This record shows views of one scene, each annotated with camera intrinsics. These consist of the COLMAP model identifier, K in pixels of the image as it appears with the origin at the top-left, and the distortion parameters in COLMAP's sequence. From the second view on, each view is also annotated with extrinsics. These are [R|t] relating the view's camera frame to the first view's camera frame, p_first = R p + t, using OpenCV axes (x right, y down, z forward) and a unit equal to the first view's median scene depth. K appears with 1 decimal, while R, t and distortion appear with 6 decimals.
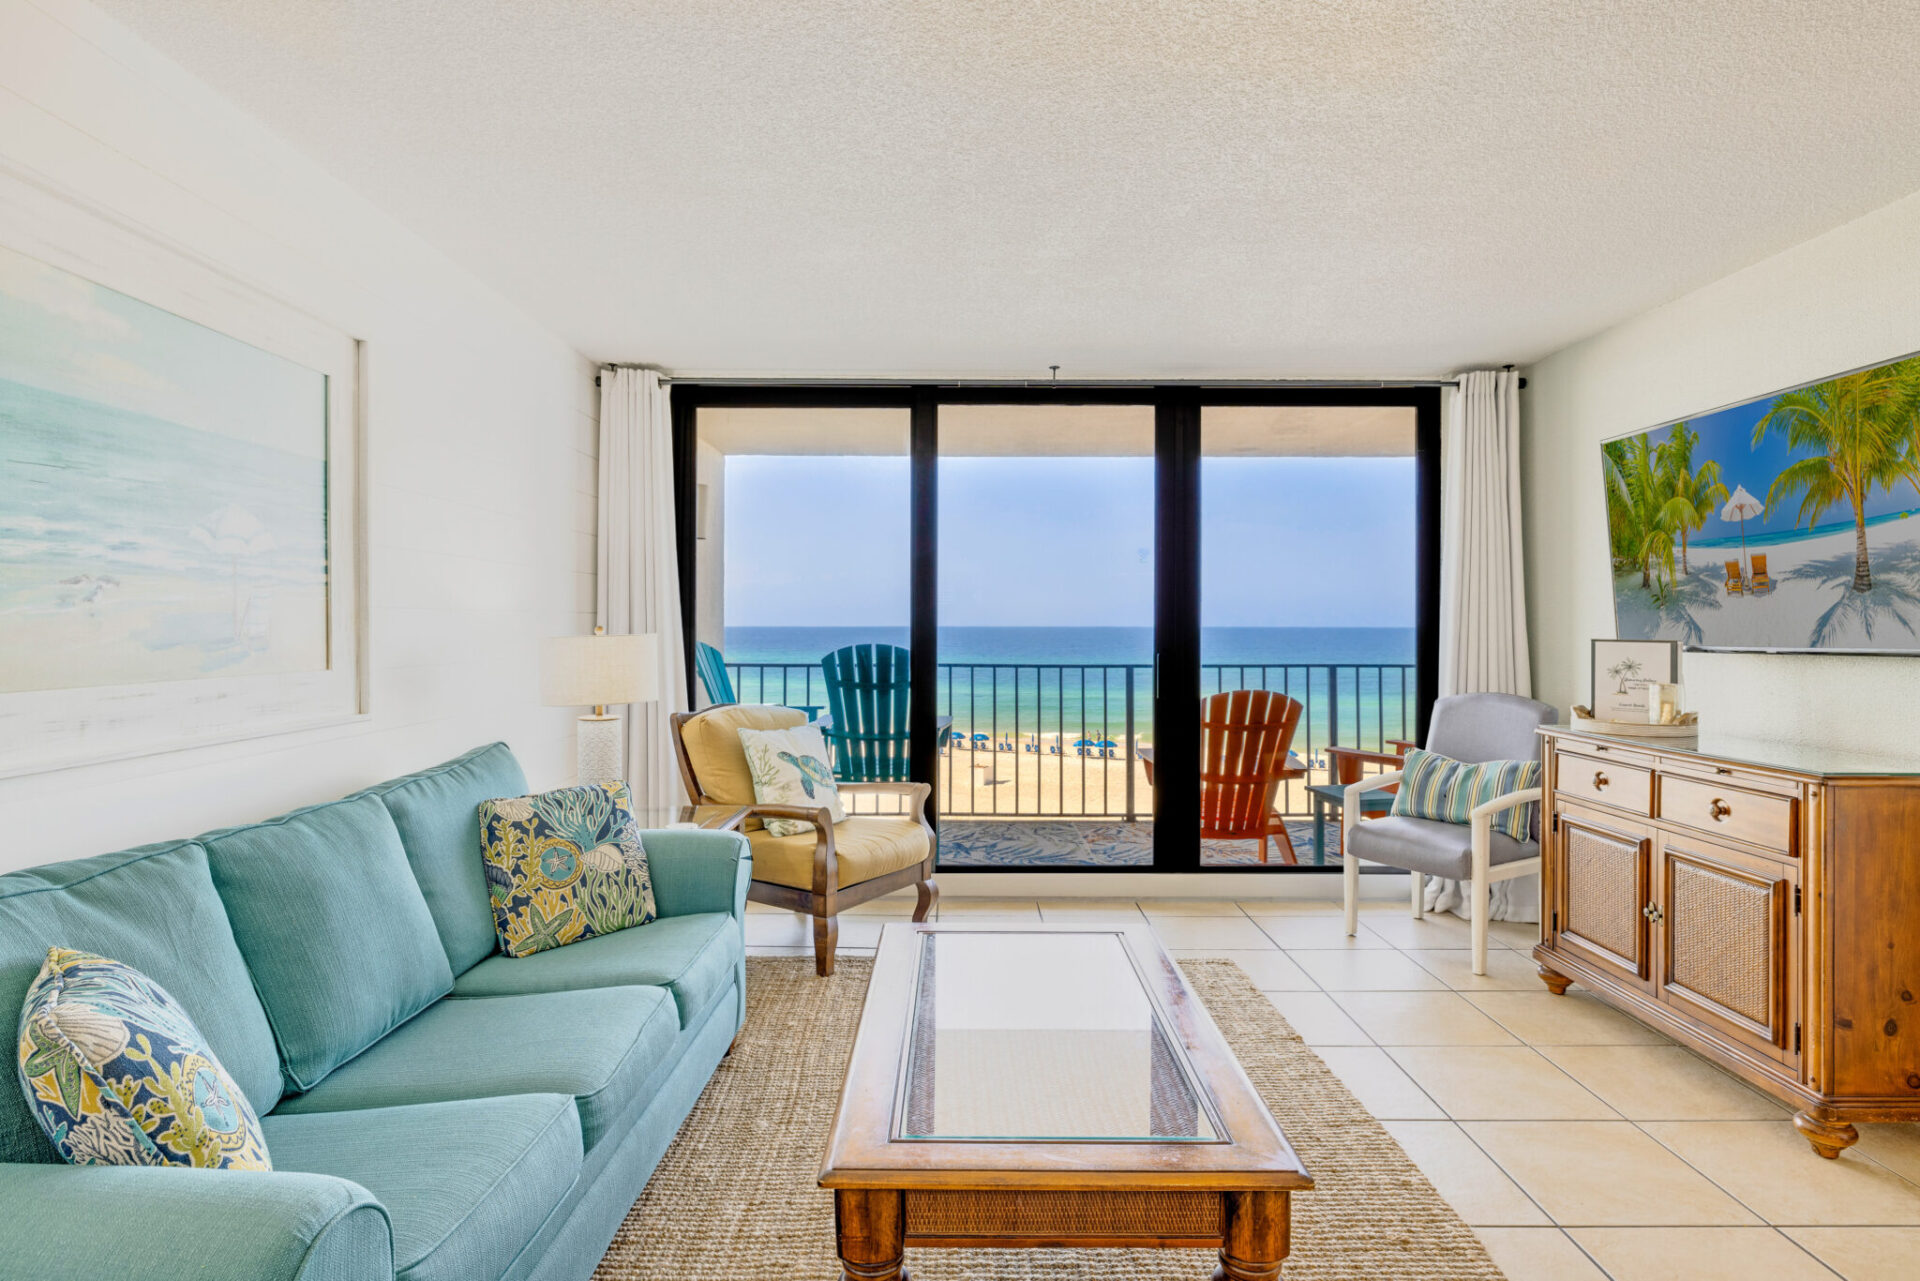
lens RADIAL K [[1001.0, 0, 961.9], [0, 1001.0, 614.2], [0, 0, 1]] dist [-0.004986, -0.000826]
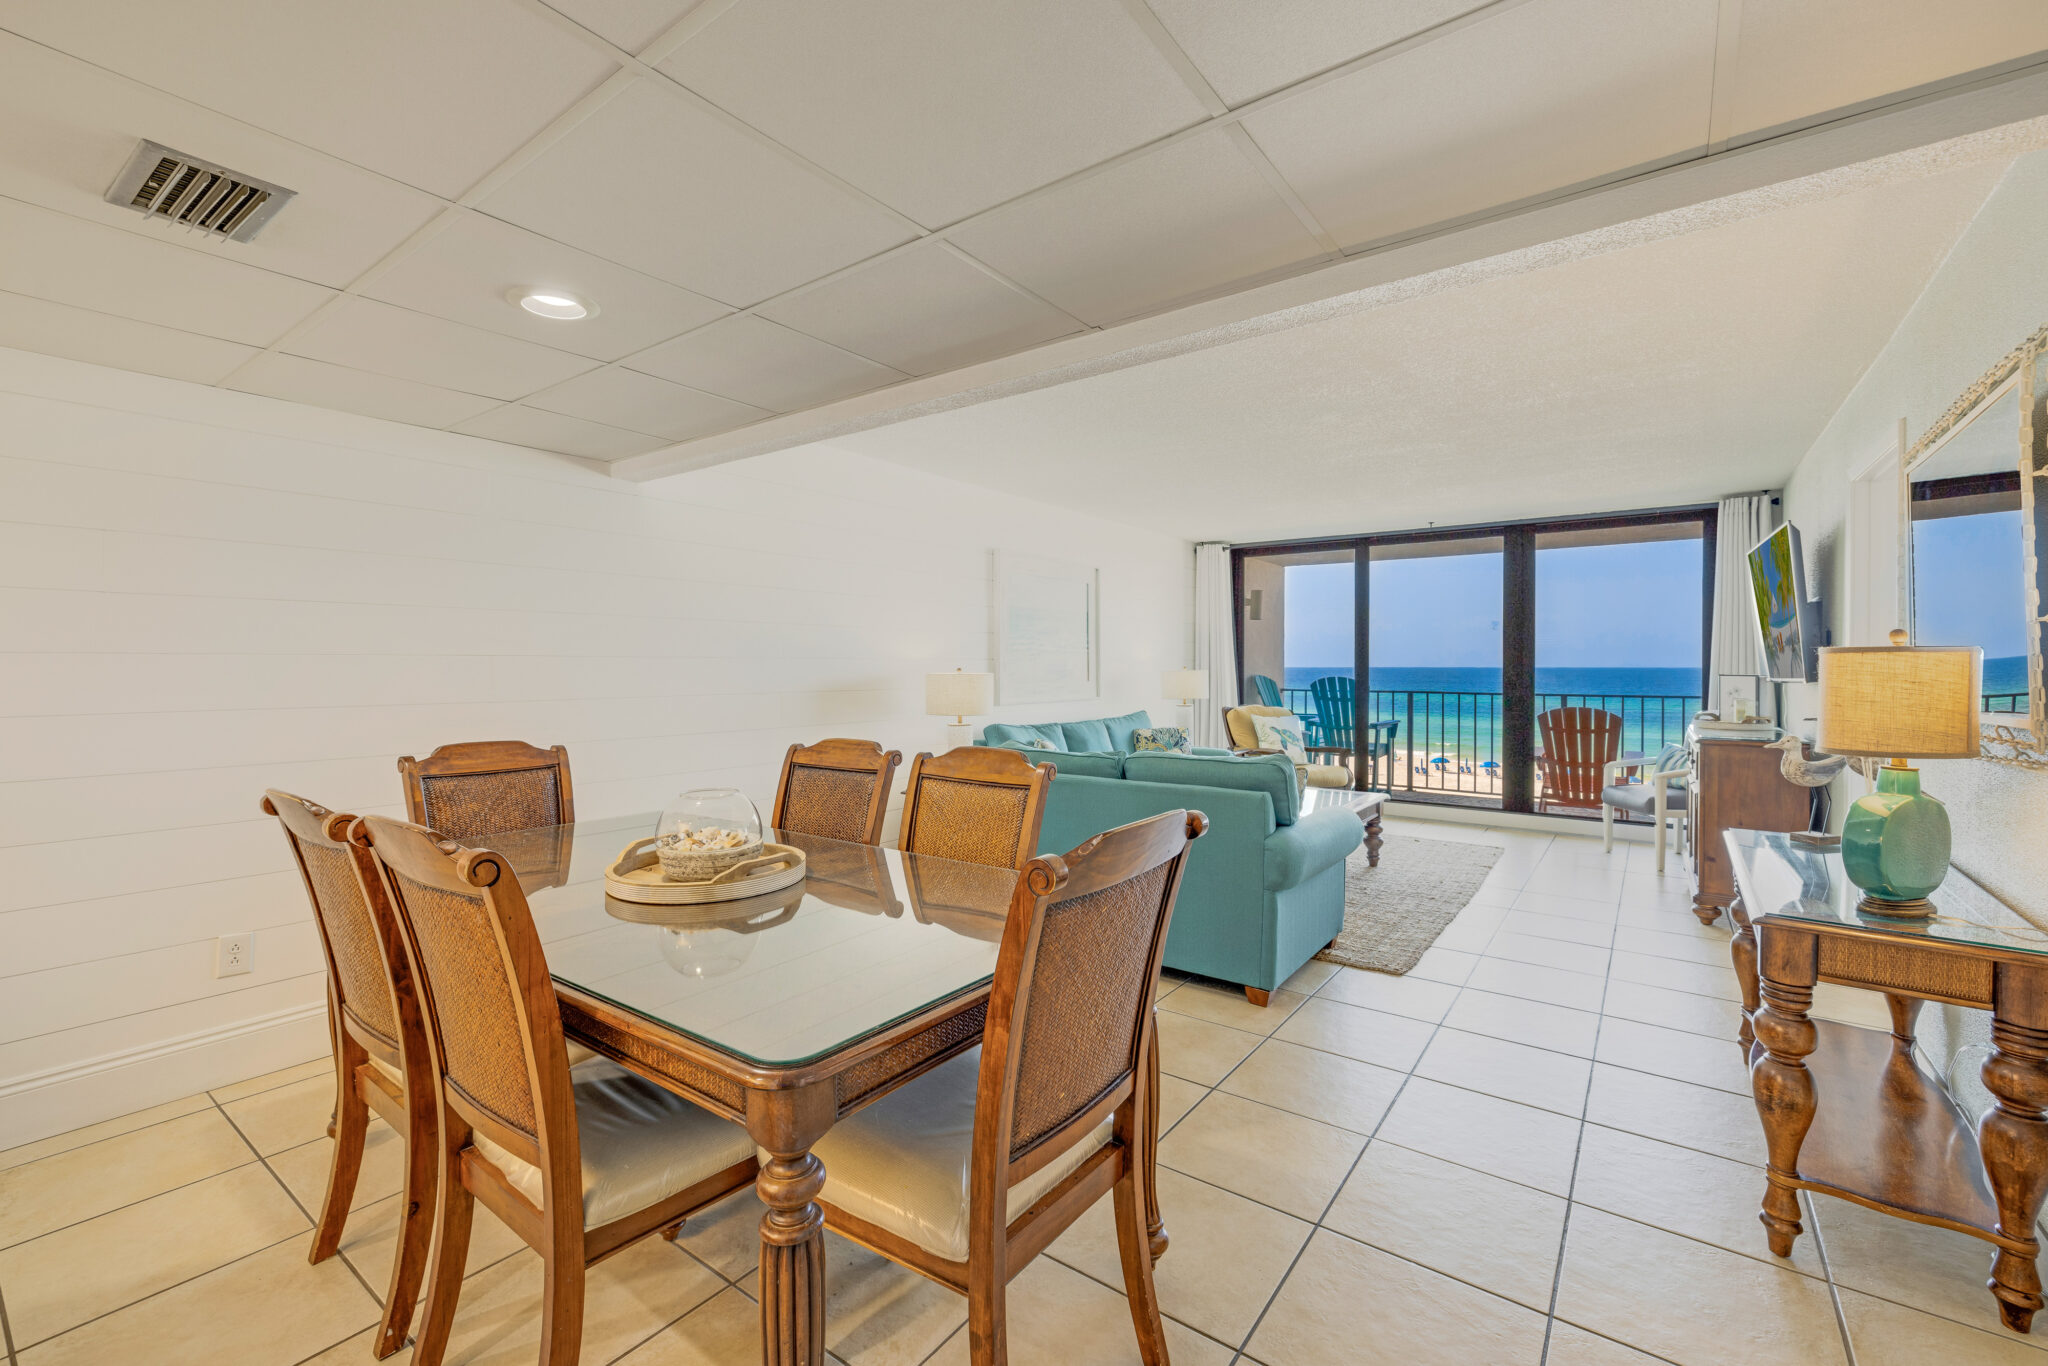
lens RADIAL K [[883.1, 0, 1024.0], [0, 883.1, 683.0], [0, 0, 1]] dist [-0.000235, -0.000131]
pose [[0.804886, 0.010896, -0.593329, 0.563139], [0.006488, 0.999610, 0.027157, -0.008964], [0.593394, -0.025708, 0.804502, -0.897609]]
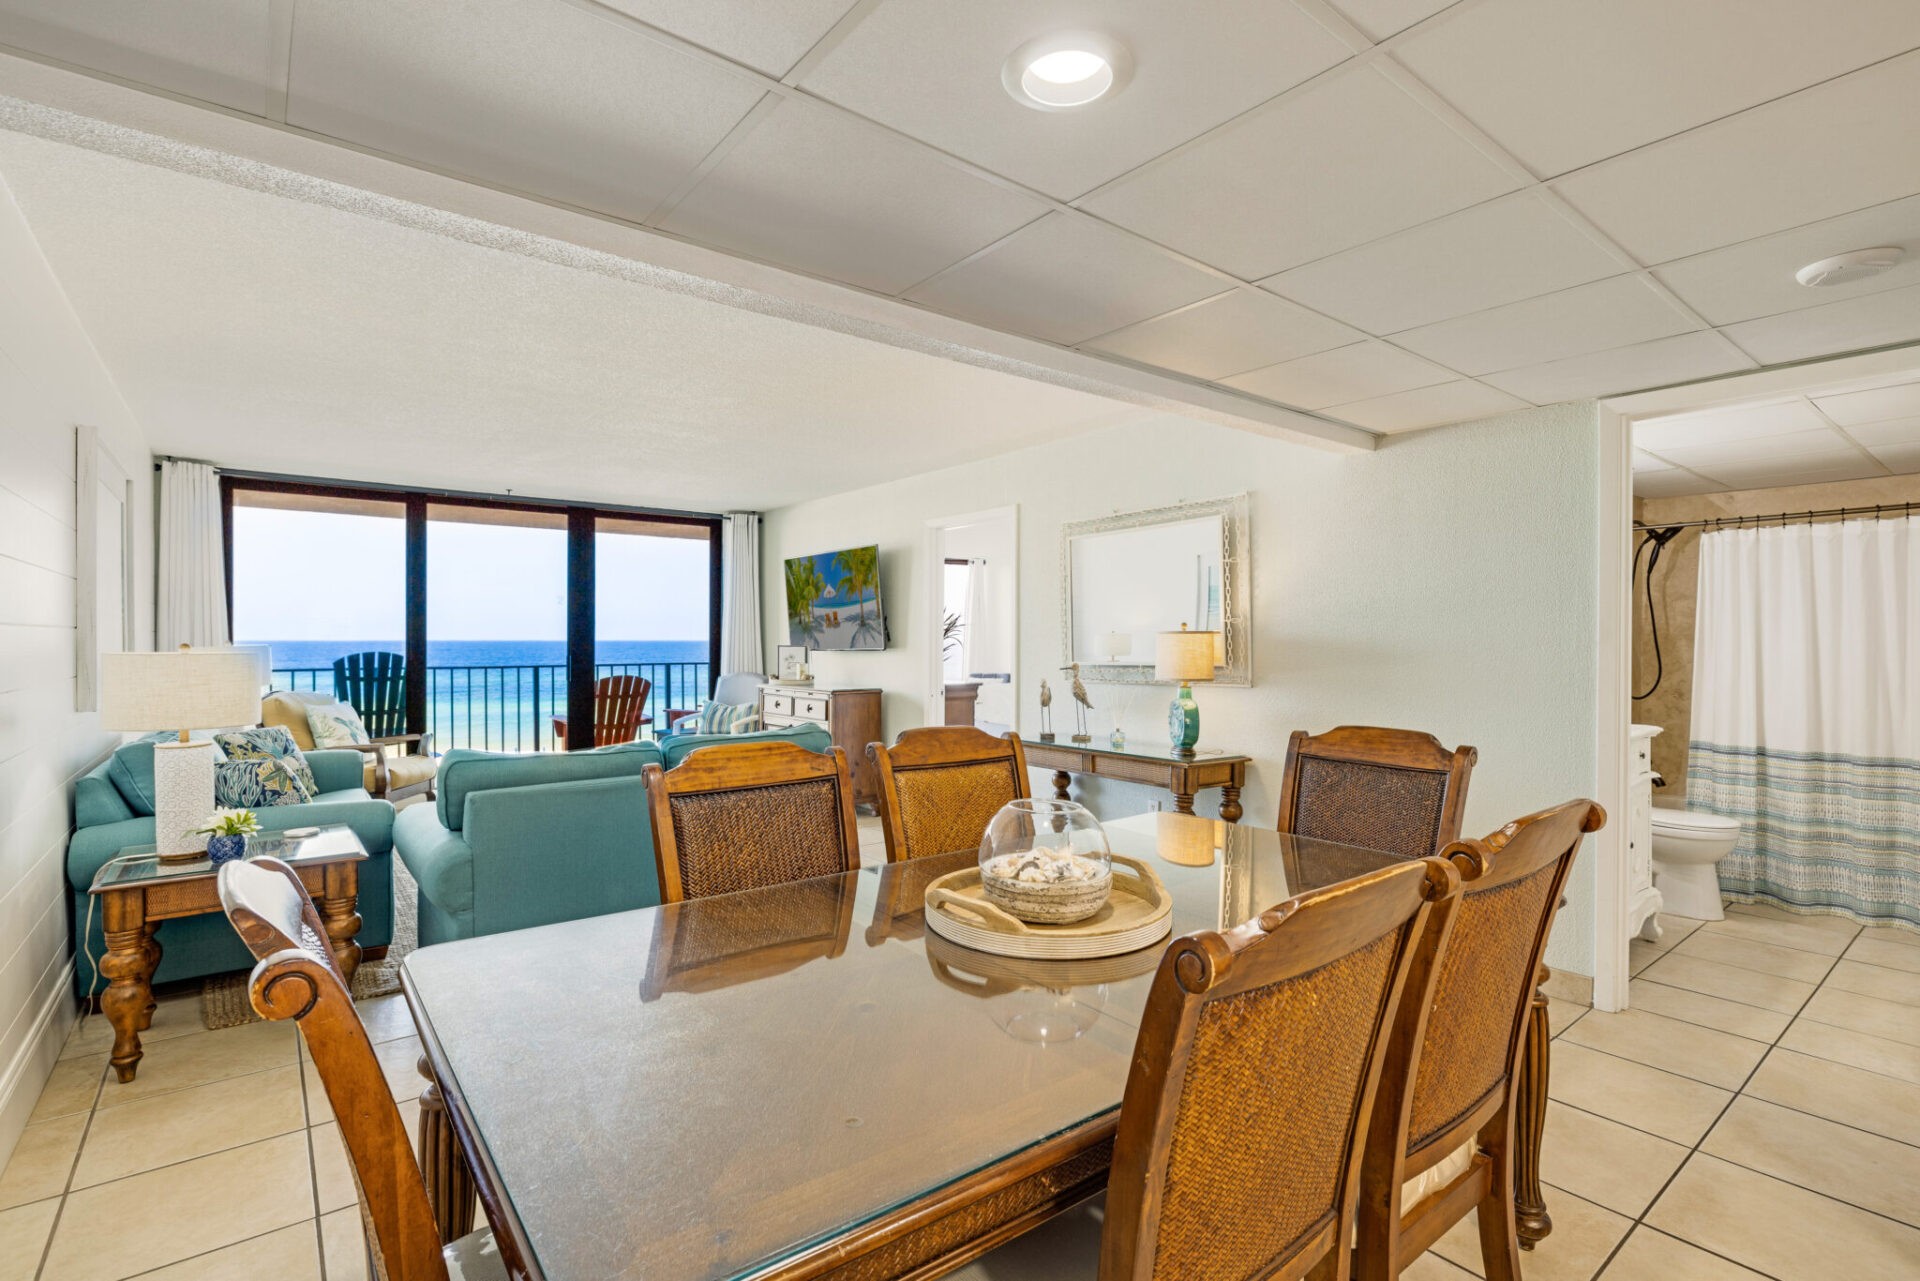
lens RADIAL K [[881.8, 0, 960.0], [0, 881.8, 640.5], [0, 0, 1]] dist [-0.004205, -0.000420]
pose [[0.780337, -0.001674, 0.625357, -0.317148], [-0.006928, 0.999912, 0.011323, -0.012521], [-0.625321, -0.013168, 0.780257, -0.851061]]
